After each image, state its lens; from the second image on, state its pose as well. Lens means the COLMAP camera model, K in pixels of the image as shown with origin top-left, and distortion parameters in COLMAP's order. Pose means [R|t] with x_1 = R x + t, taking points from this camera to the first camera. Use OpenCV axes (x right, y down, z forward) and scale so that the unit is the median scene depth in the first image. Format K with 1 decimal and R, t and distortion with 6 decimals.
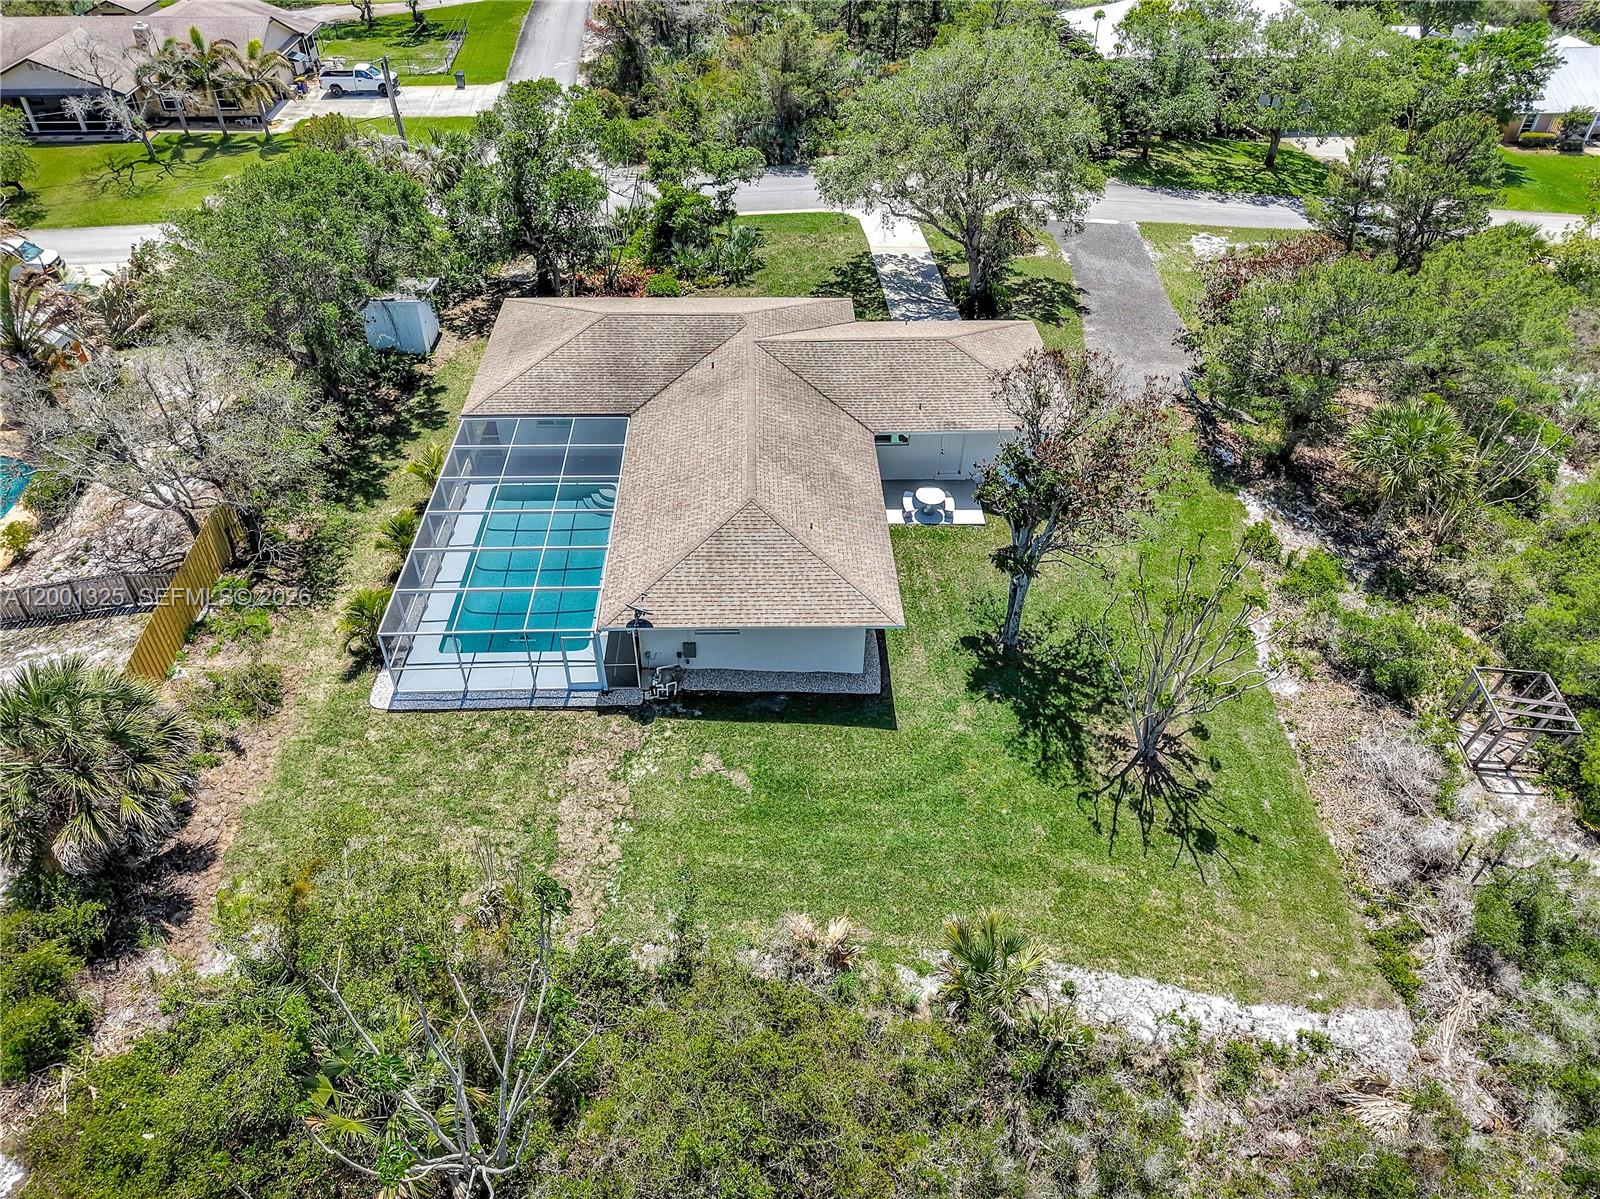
lens RADIAL K [[1083.2, 0, 797.2], [0, 1083.2, 596.0], [0, 0, 1]] dist [0.048257, -0.076580]
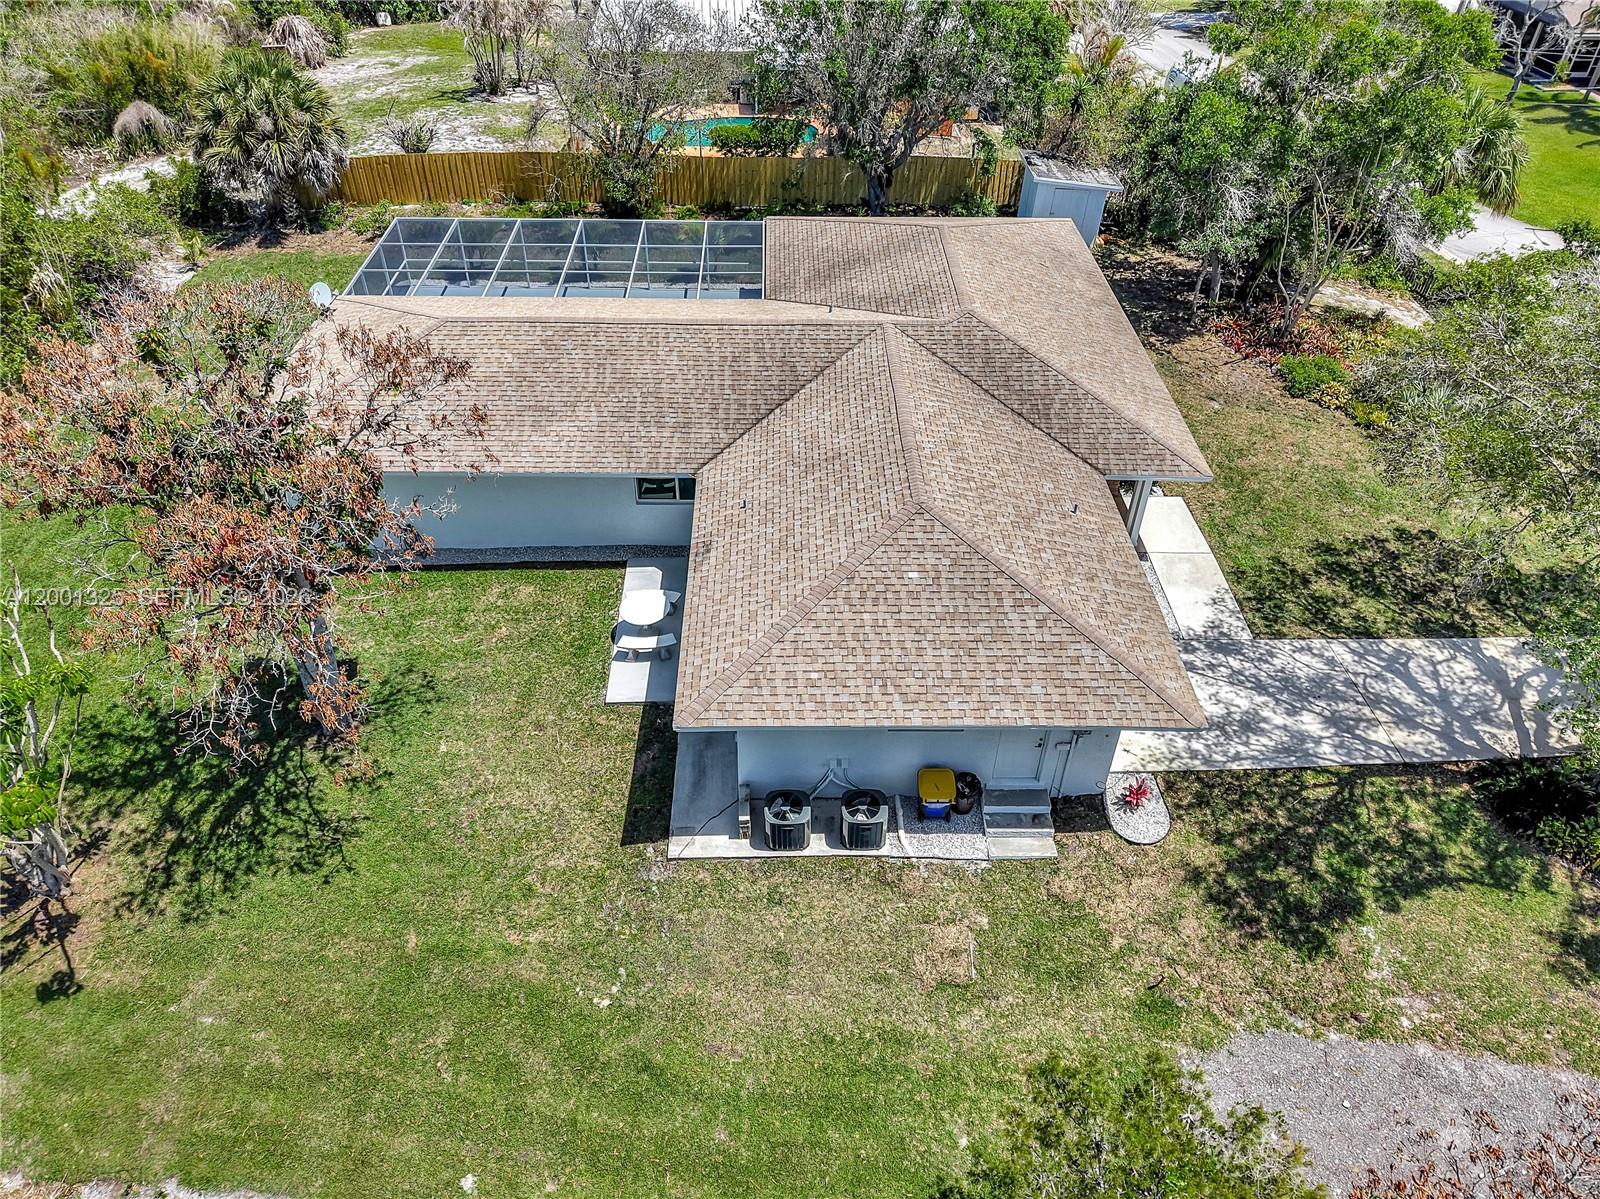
lens RADIAL K [[1156.1, 0, 808.8], [0, 1156.1, 540.4], [0, 0, 1]] dist [0.005476, -0.004786]
pose [[-0.017210, 0.589075, -0.807895, 0.680586], [-0.651630, 0.606234, 0.455915, -0.515721], [0.758341, 0.534295, 0.373426, 0.923429]]
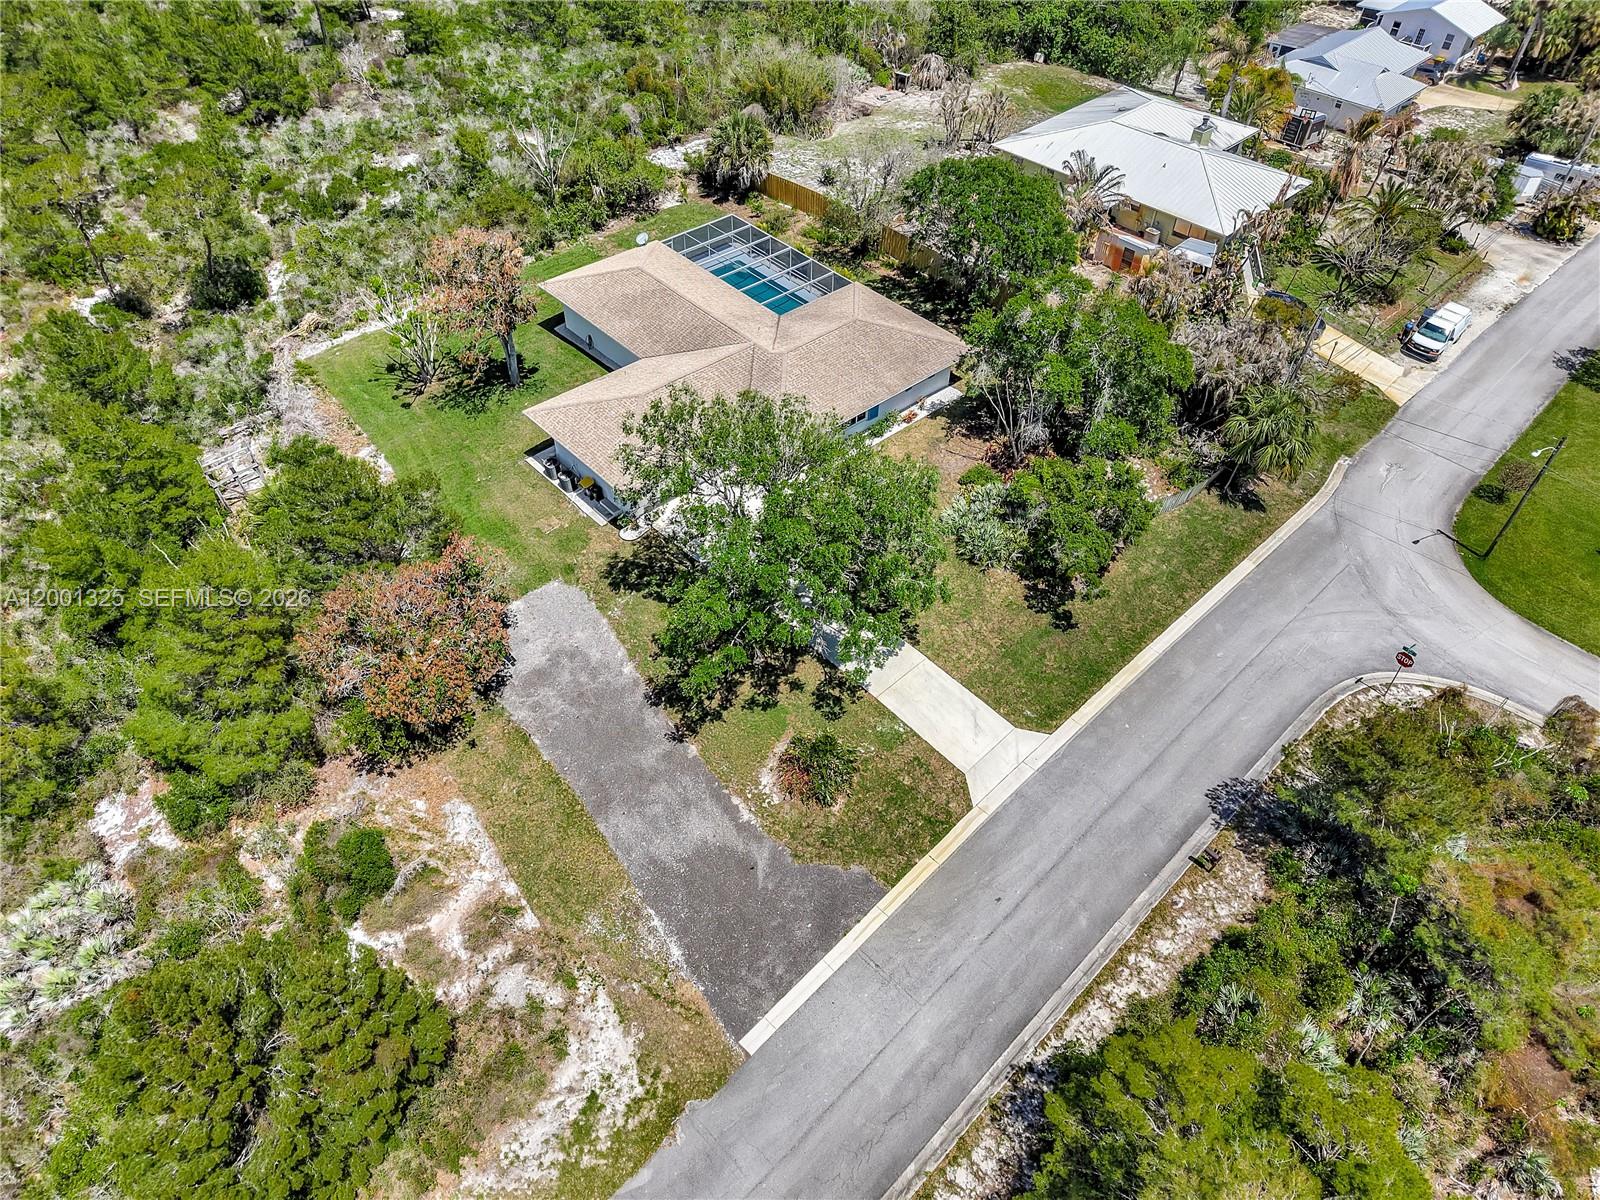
lens RADIAL K [[1096.8, 0, 799.1], [0, 1096.8, 565.7], [0, 0, 1]] dist [0.043456, -0.002540]
pose [[-0.766660, 0.423949, -0.482181, 0.855272], [-0.432094, 0.214793, 0.875876, -1.712780], [0.474896, 0.879847, 0.018512, 1.483976]]
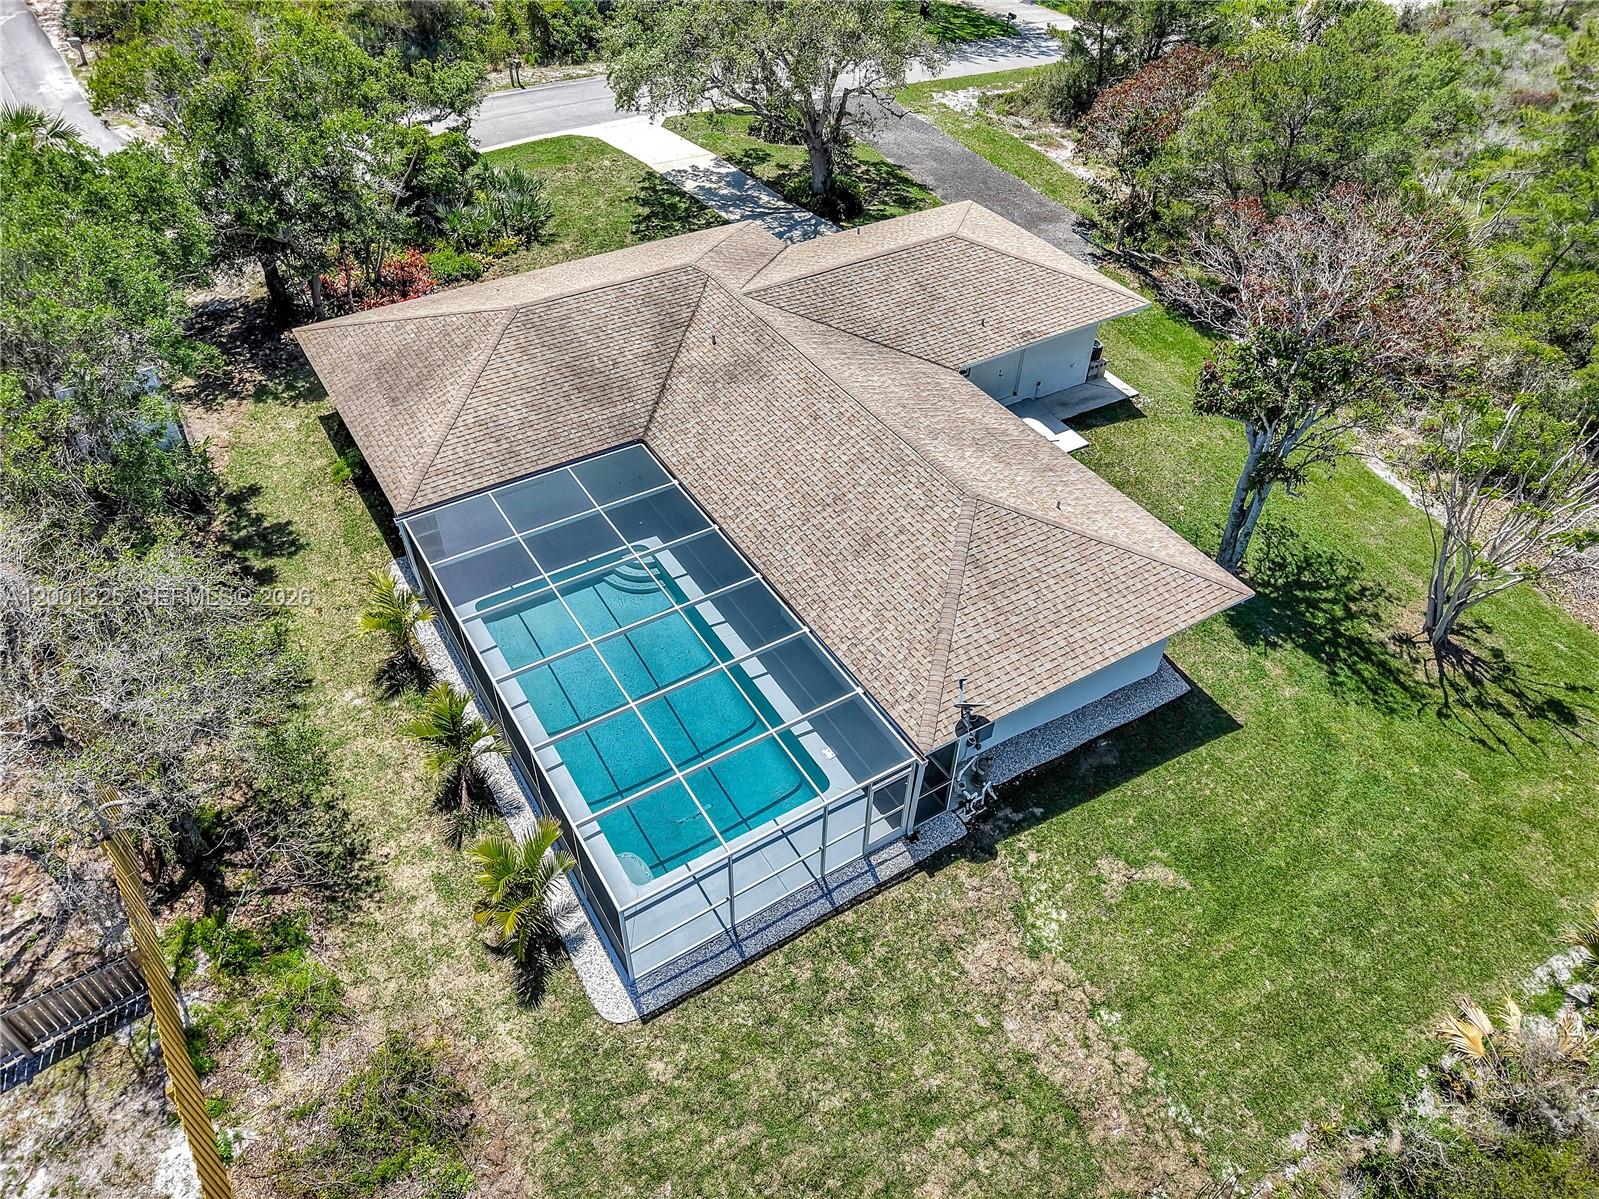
lens RADIAL K [[1089.0, 0, 794.1], [0, 1089.0, 594.8], [0, 0, 1]] dist [0.007768, -0.001246]
pose [[0.868741, -0.333497, 0.366153, -0.403286], [0.312475, 0.942667, 0.117210, -0.141582], [-0.384250, 0.012589, 0.923143, 0.376420]]
